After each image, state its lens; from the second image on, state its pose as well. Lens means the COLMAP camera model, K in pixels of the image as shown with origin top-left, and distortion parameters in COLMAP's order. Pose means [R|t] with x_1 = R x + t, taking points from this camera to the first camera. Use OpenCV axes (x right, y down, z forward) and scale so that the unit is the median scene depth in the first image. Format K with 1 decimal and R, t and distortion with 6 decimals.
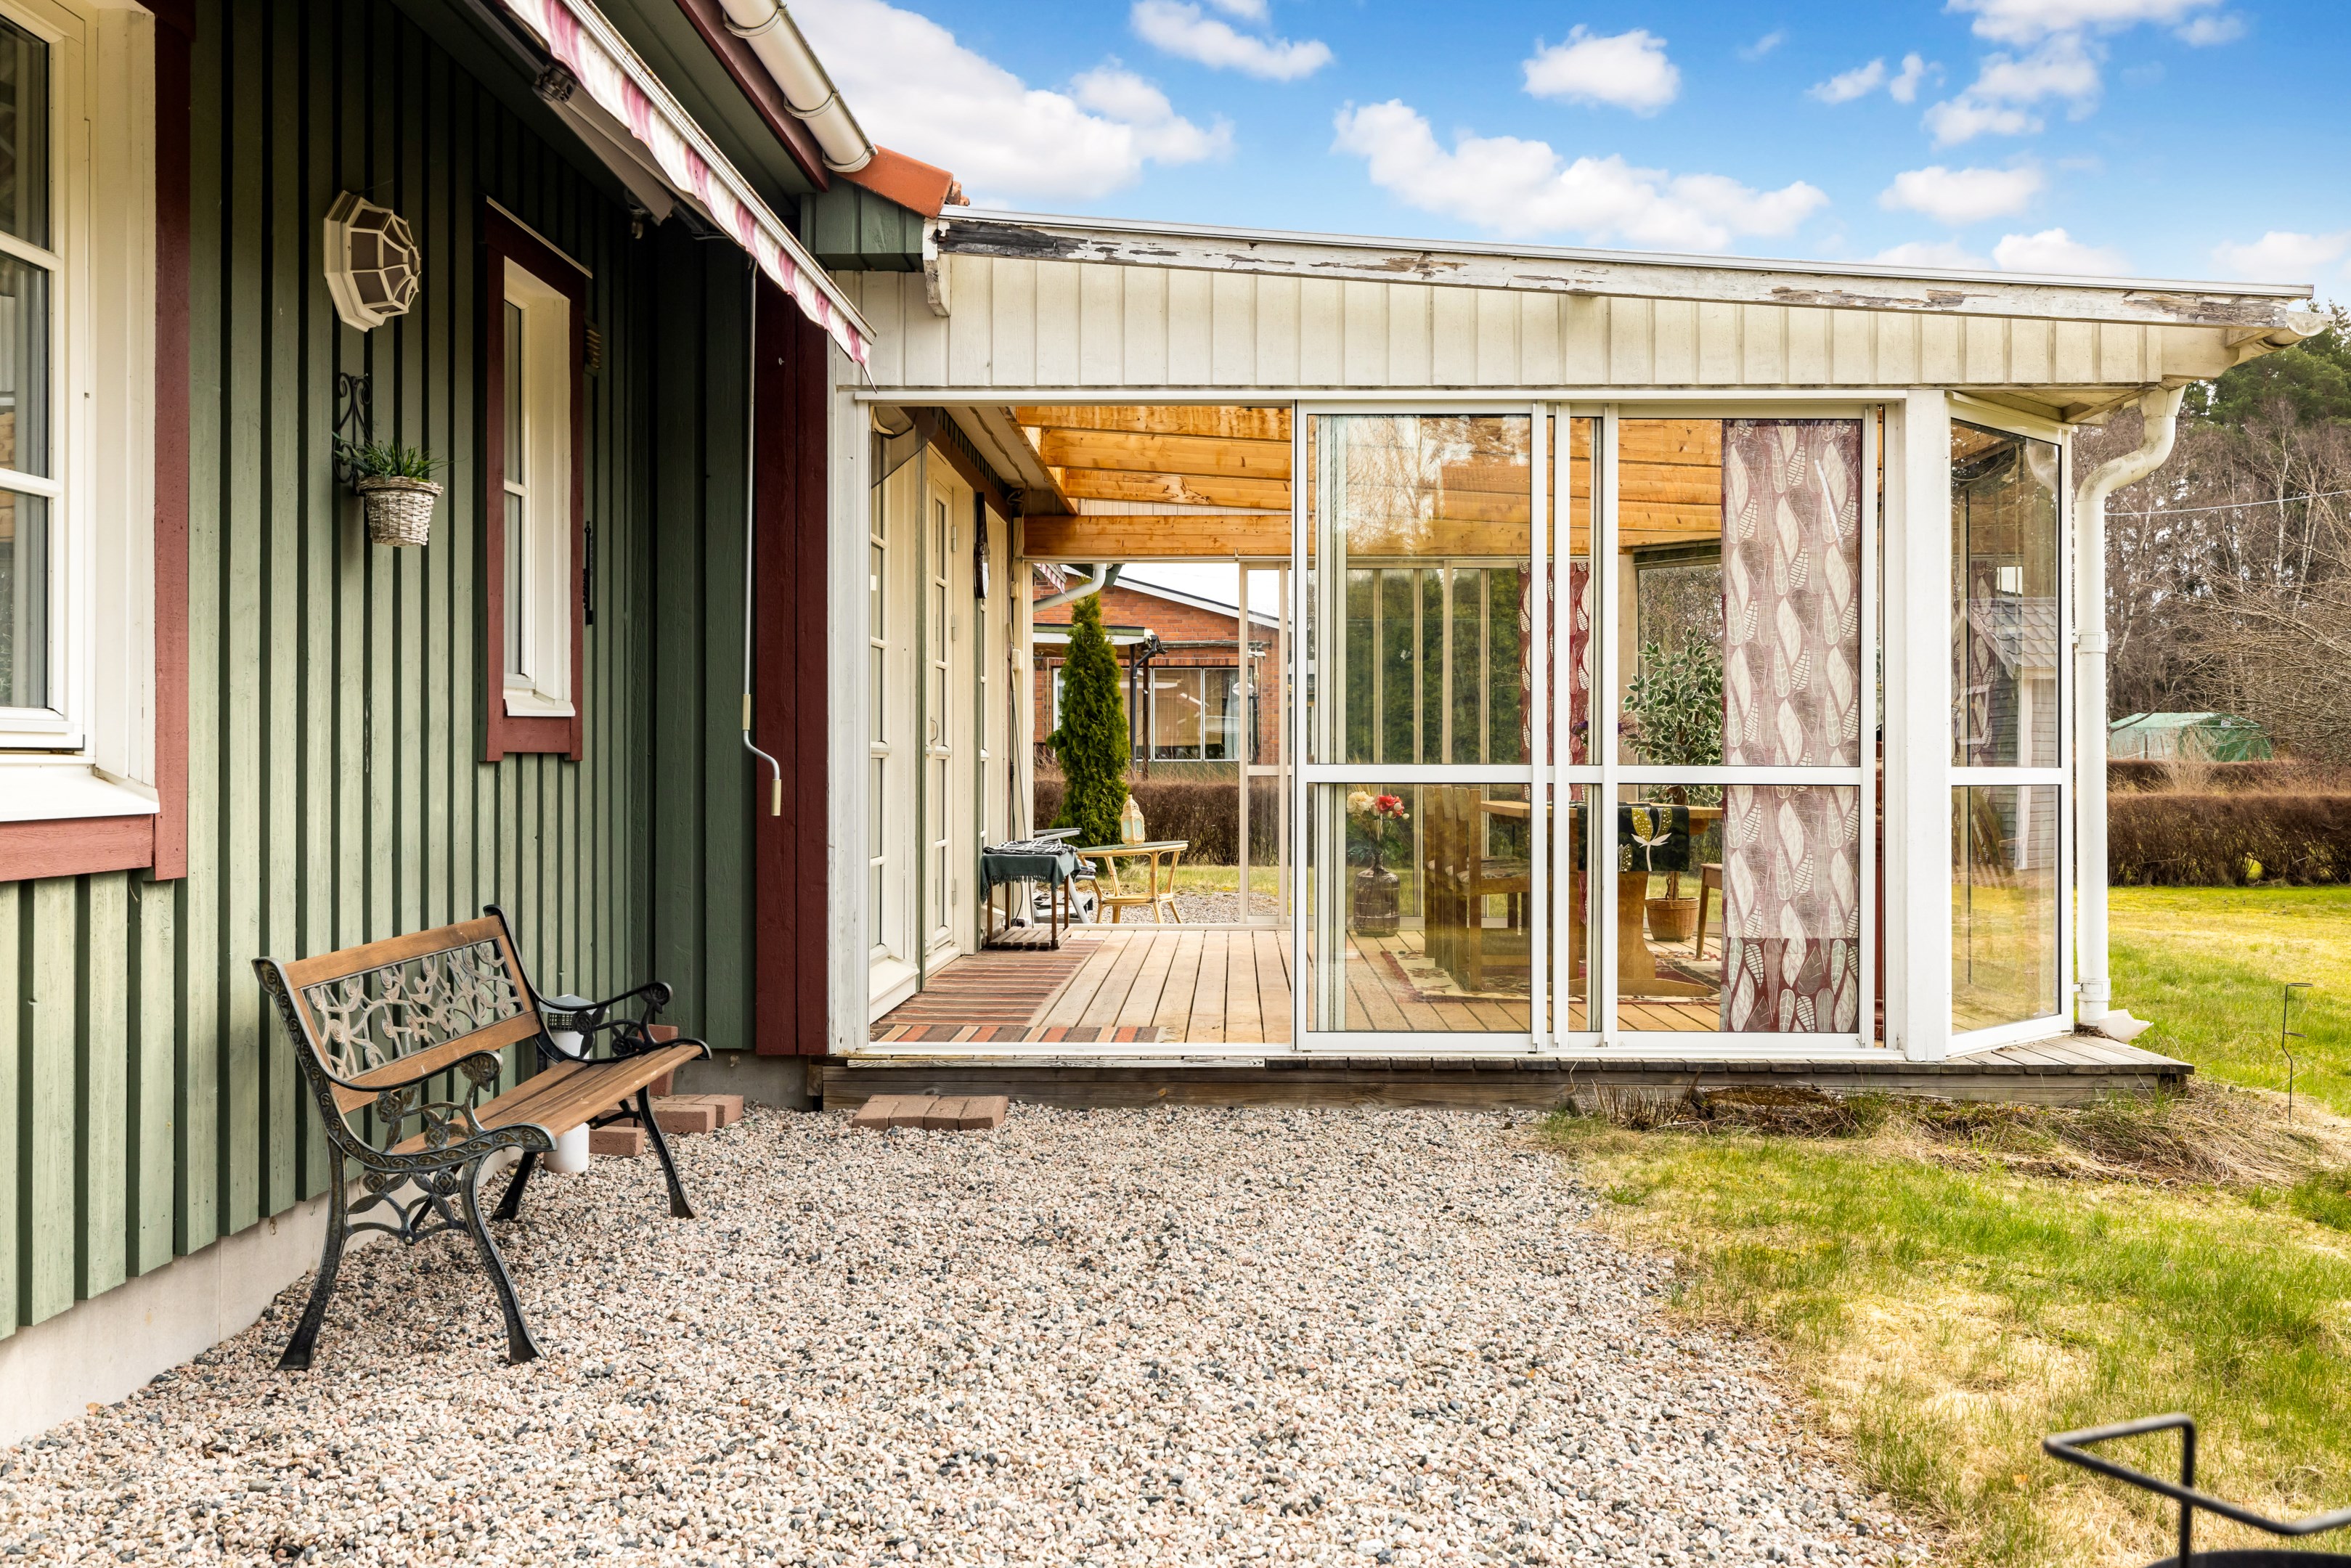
lens RADIAL K [[2025.4, 0, 1175.0], [0, 2025.4, 760.5], [0, 0, 1]] dist [0.004624, 0.002321]
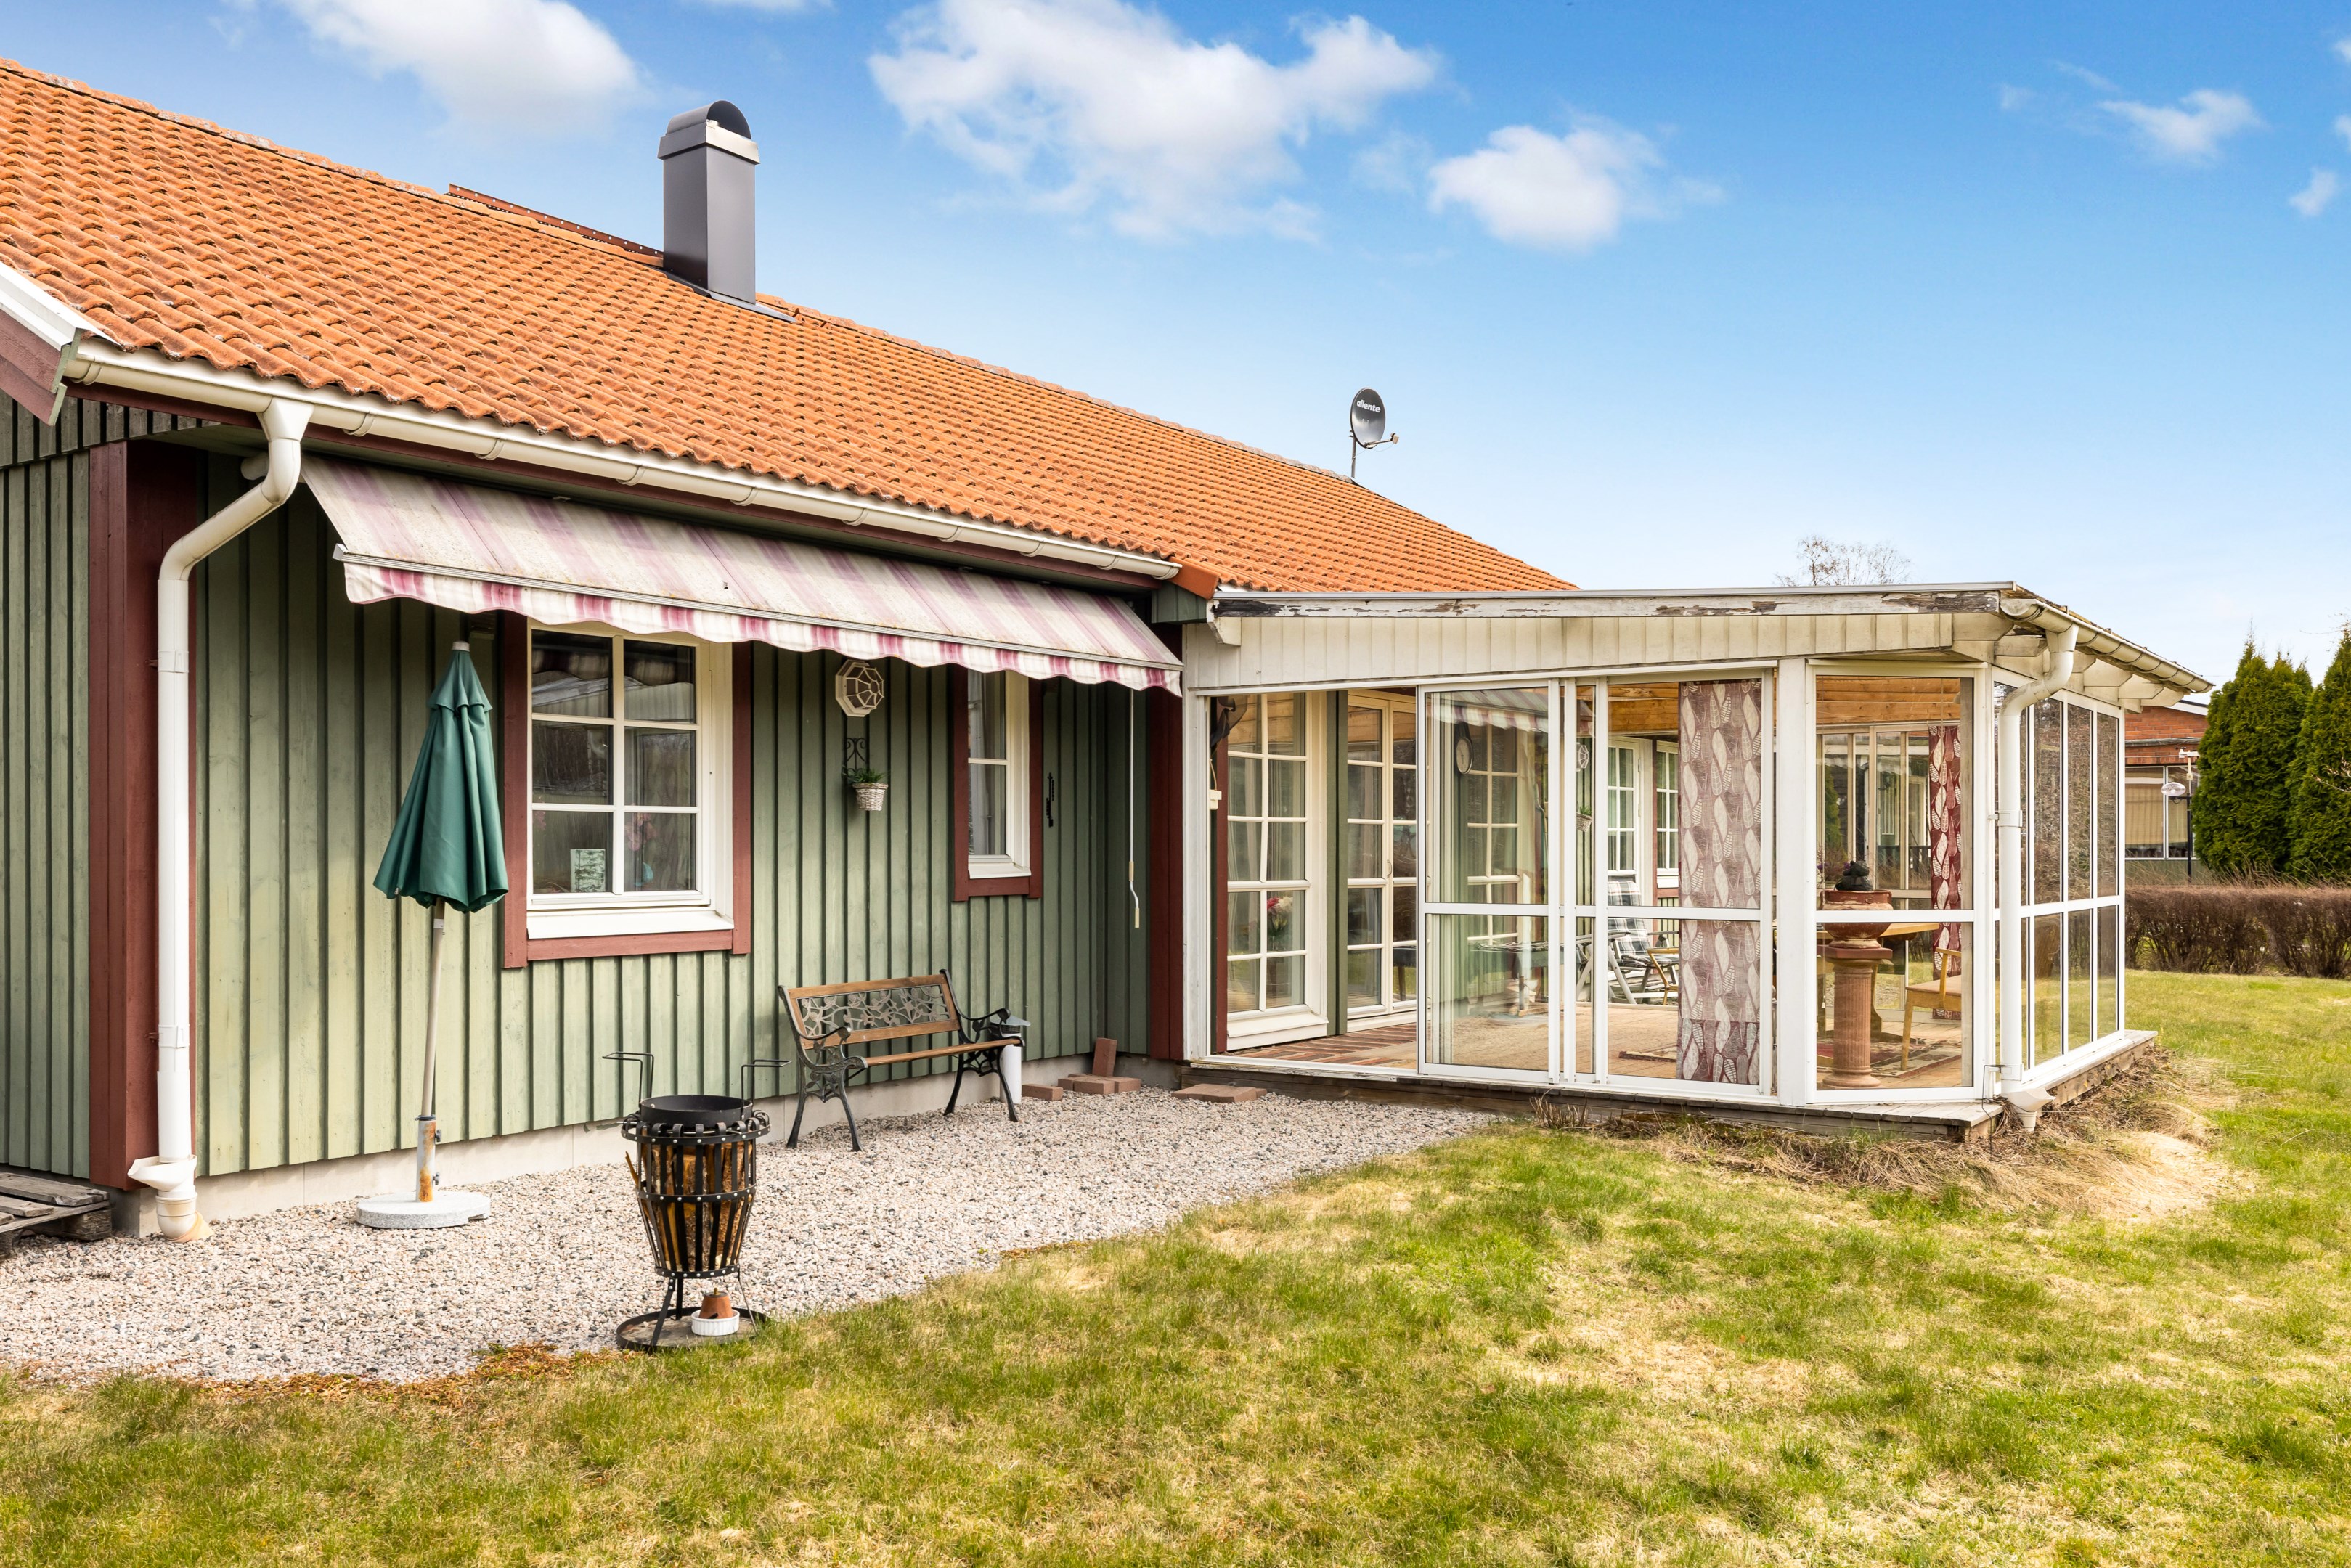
lens RADIAL K [[2006.4, 0, 1171.8], [0, 2006.4, 880.2], [0, 0, 1]] dist [0.002819, 0.000956]
pose [[0.831800, 0.007420, -0.555026, 0.814421], [0.003013, 0.999836, 0.017882, -0.047140], [0.555067, -0.016547, 0.831641, -0.492814]]
